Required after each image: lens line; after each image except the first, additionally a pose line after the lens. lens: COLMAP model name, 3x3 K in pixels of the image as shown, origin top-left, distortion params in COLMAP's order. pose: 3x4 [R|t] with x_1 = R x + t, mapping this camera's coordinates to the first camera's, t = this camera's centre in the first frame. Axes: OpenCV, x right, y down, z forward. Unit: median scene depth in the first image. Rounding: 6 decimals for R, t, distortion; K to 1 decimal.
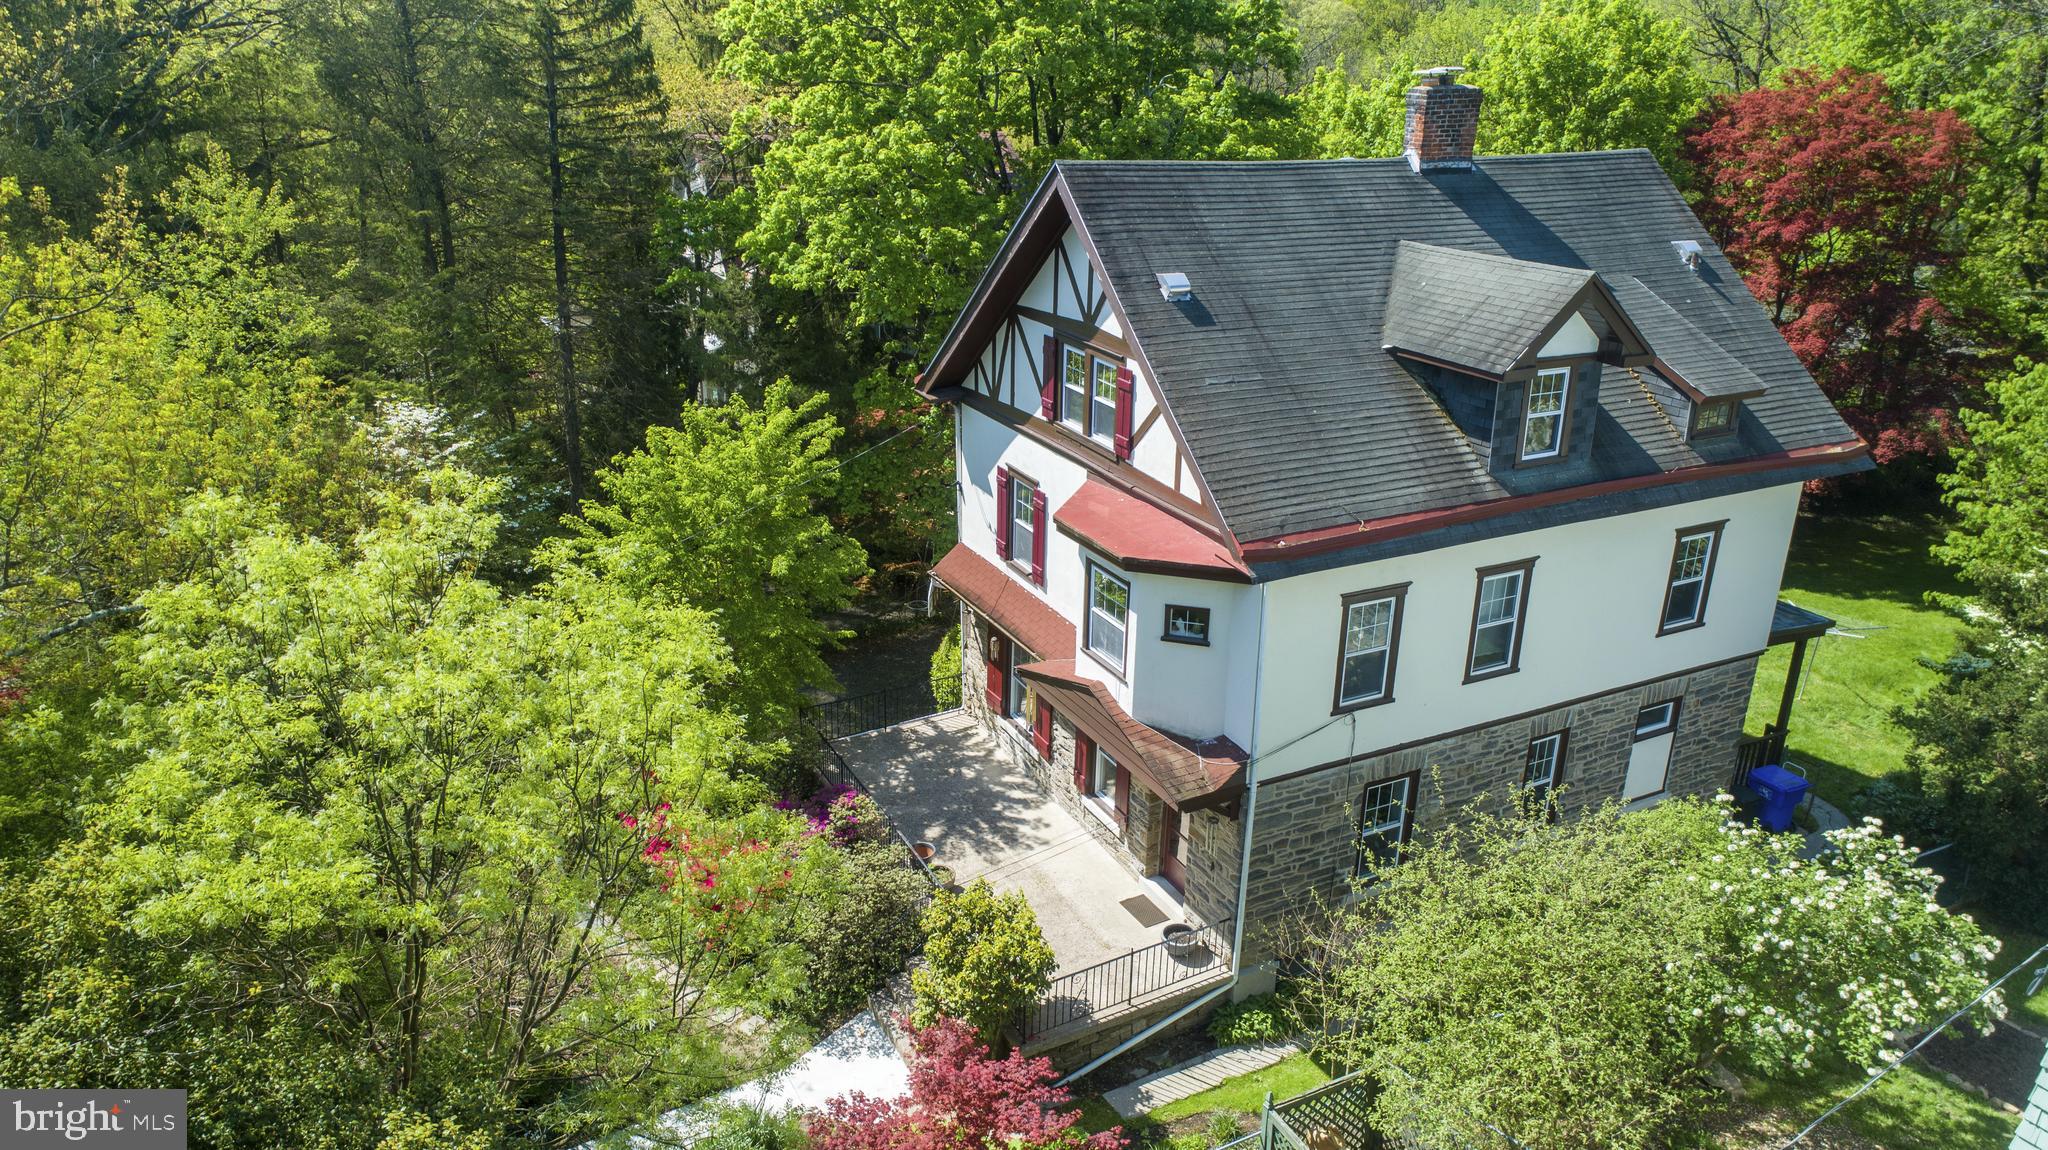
lens RADIAL K [[1382.6, 0, 1017.1], [0, 1382.6, 565.3], [0, 0, 1]] dist [-0.016565, 0.010162]
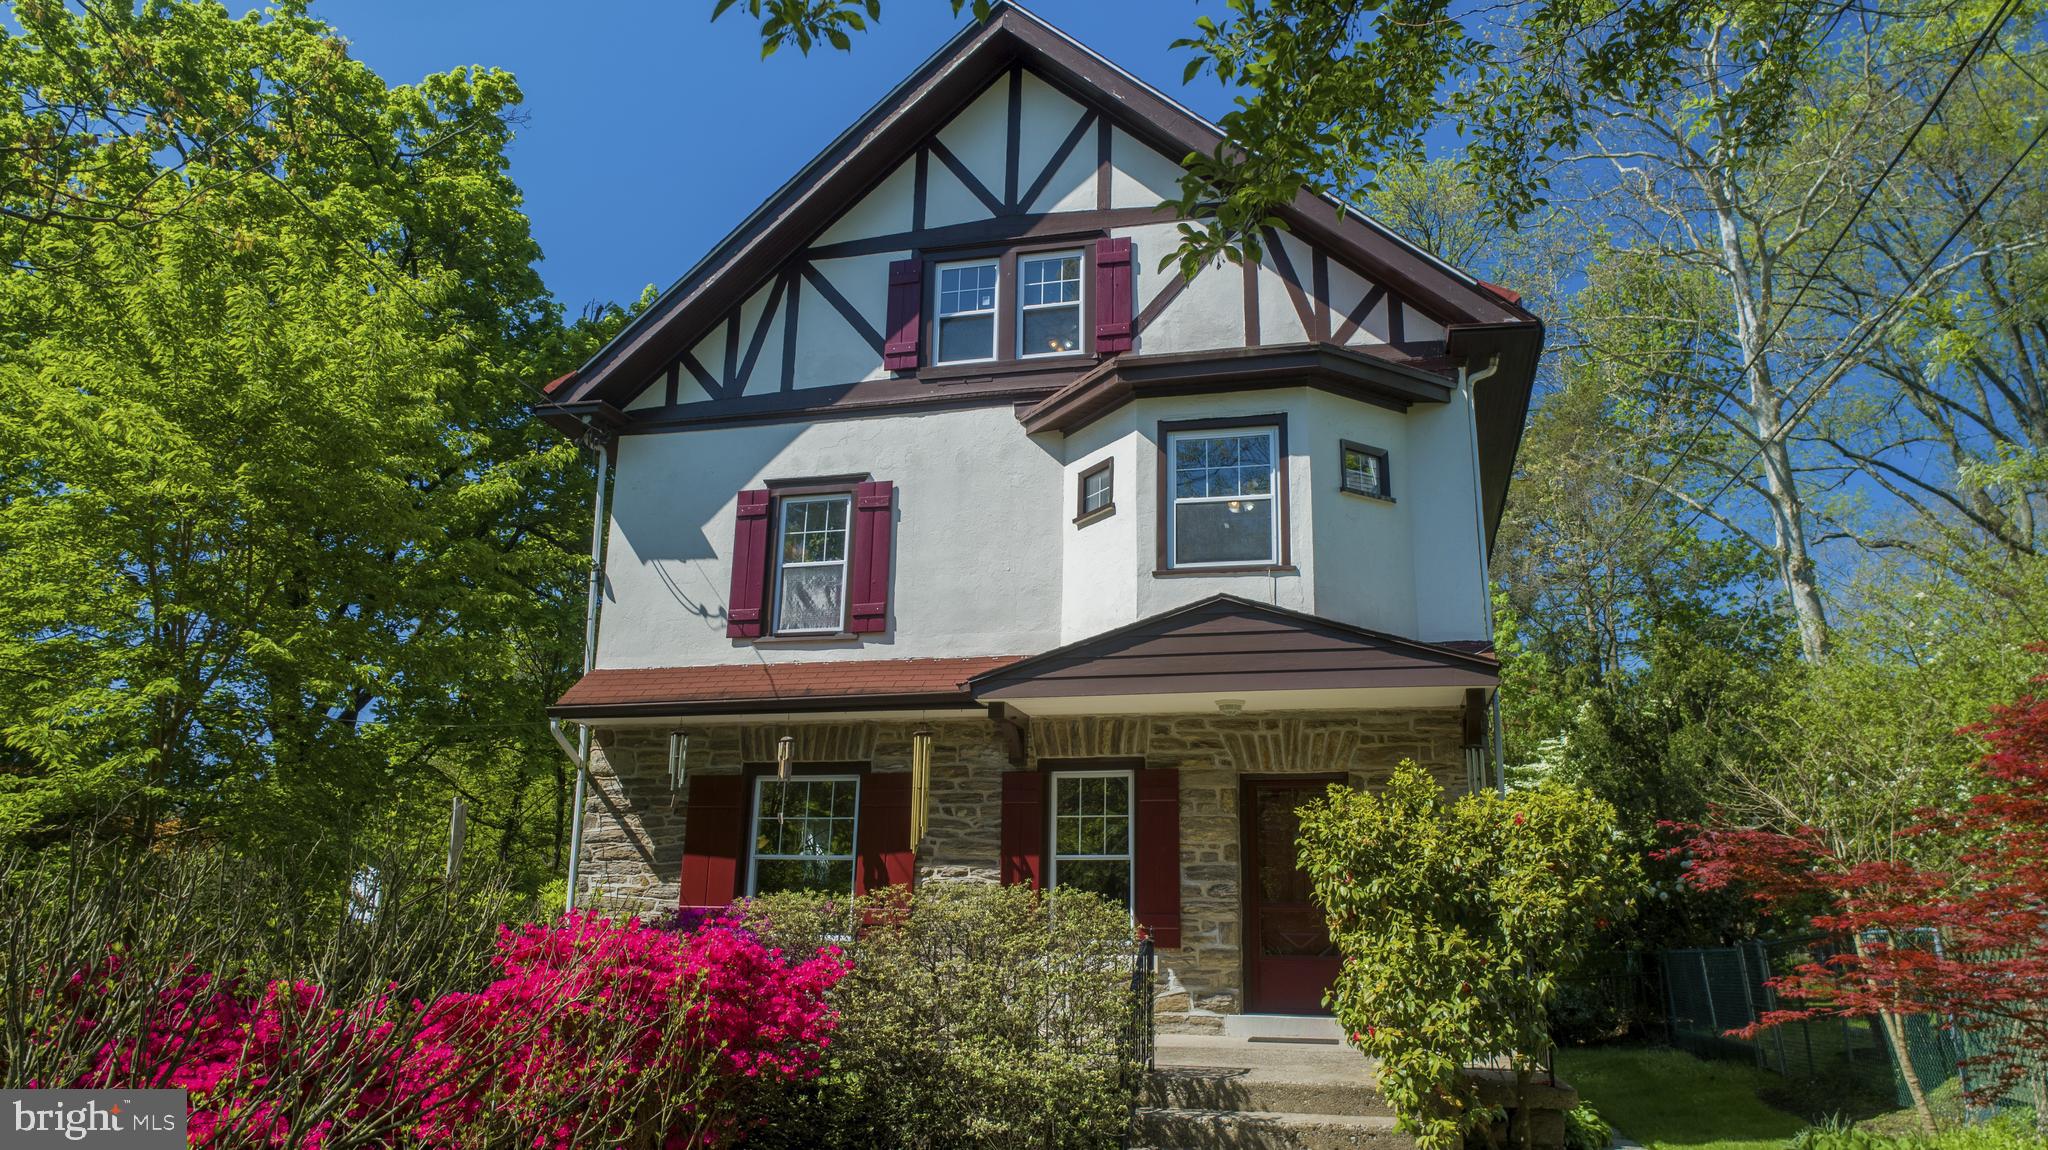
lens RADIAL K [[1382.6, 0, 1023.4], [0, 1382.6, 557.0], [0, 0, 1]] dist [-0.016565, 0.010162]
pose [[0.659715, 0.204295, 0.723215, -0.431892], [0.255564, 0.844001, -0.471540, 0.322673], [-0.706727, 0.495909, 0.504590, 0.699735]]
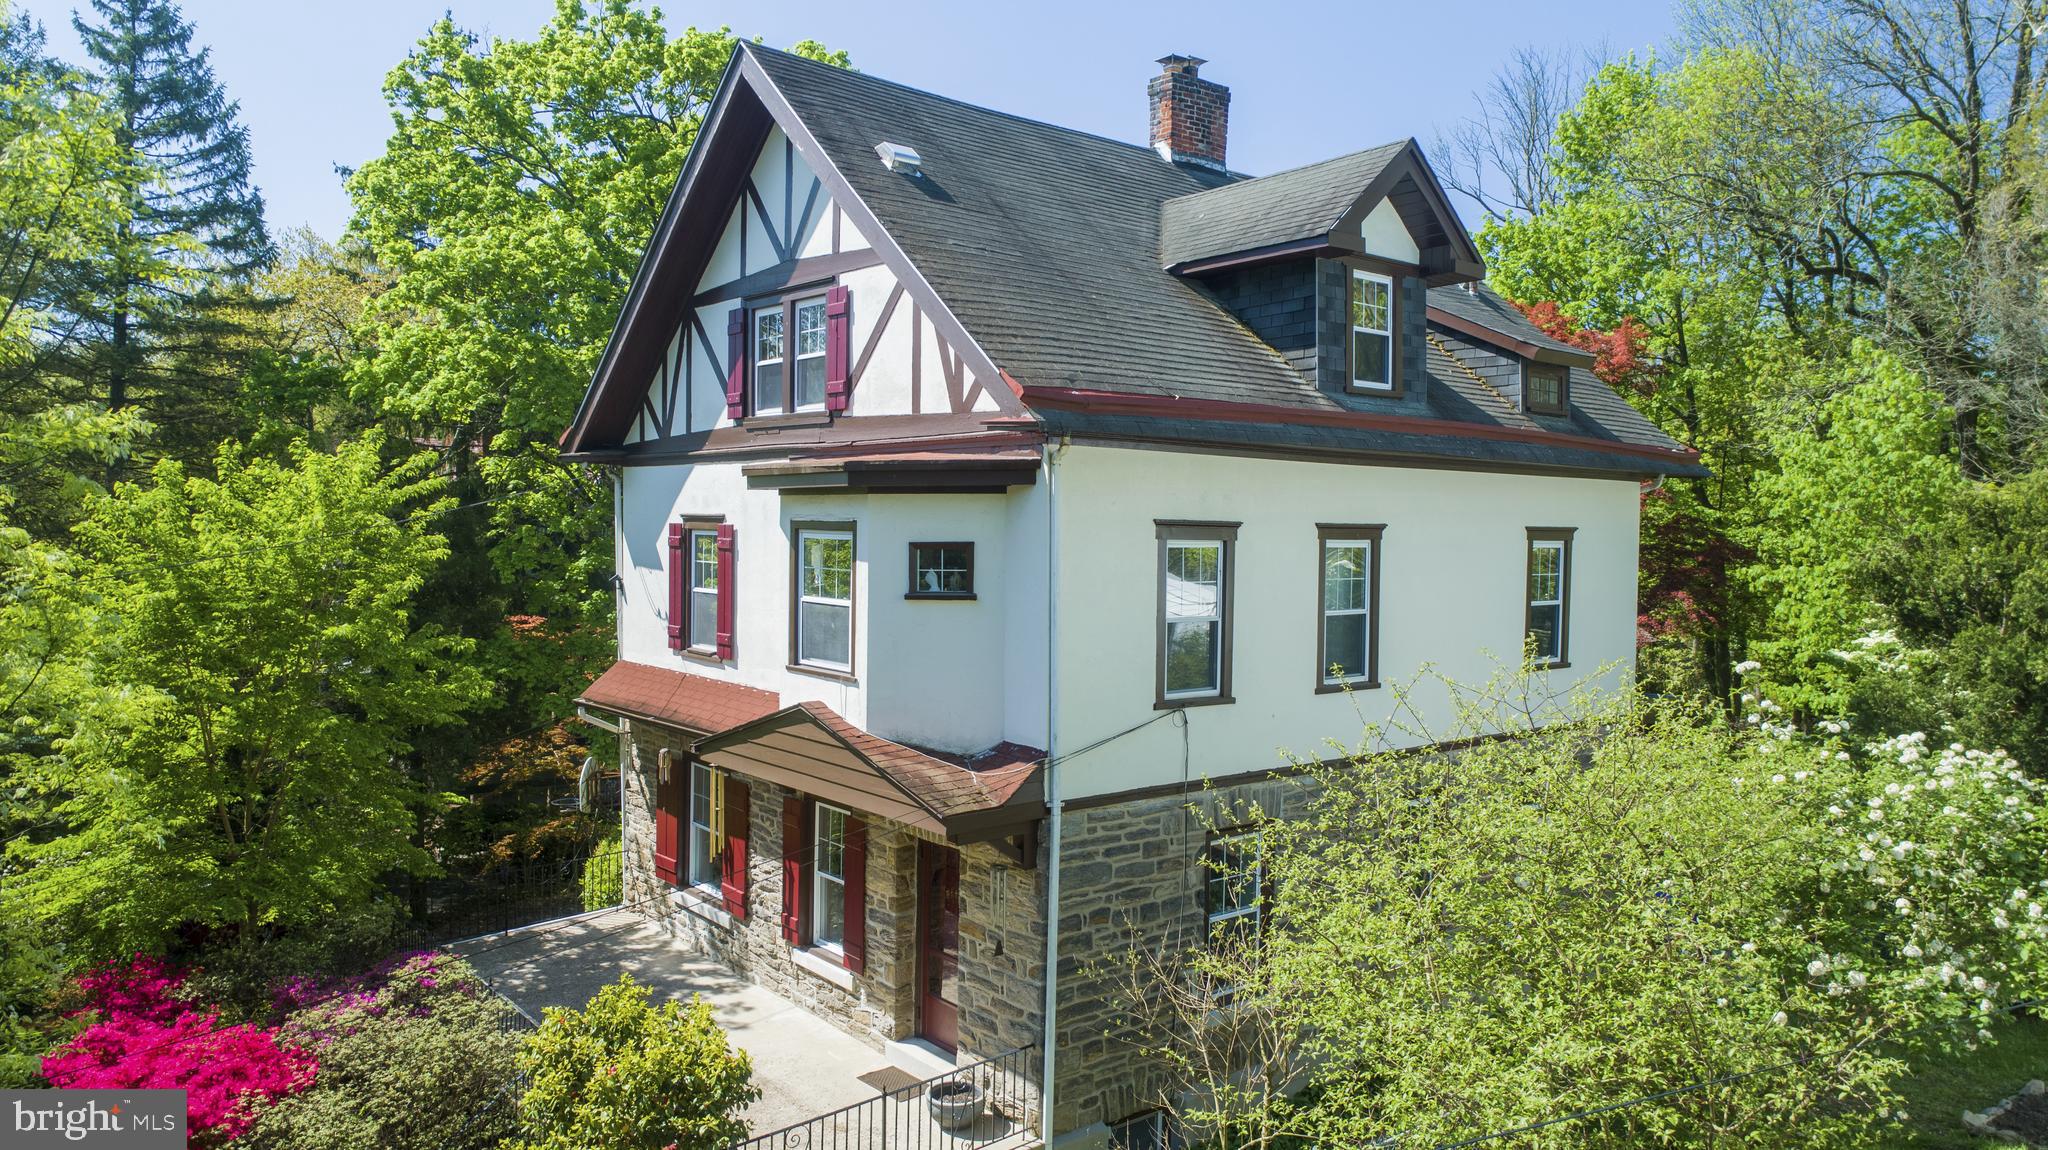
lens RADIAL K [[1382.6, 0, 1020.1], [0, 1382.6, 565.9], [0, 0, 1]] dist [-0.016565, 0.010162]
pose [[0.976609, -0.008622, 0.214851, 0.011987], [0.076502, 0.947749, -0.309709, 0.226179], [-0.200955, 0.318901, 0.926239, 0.315613]]
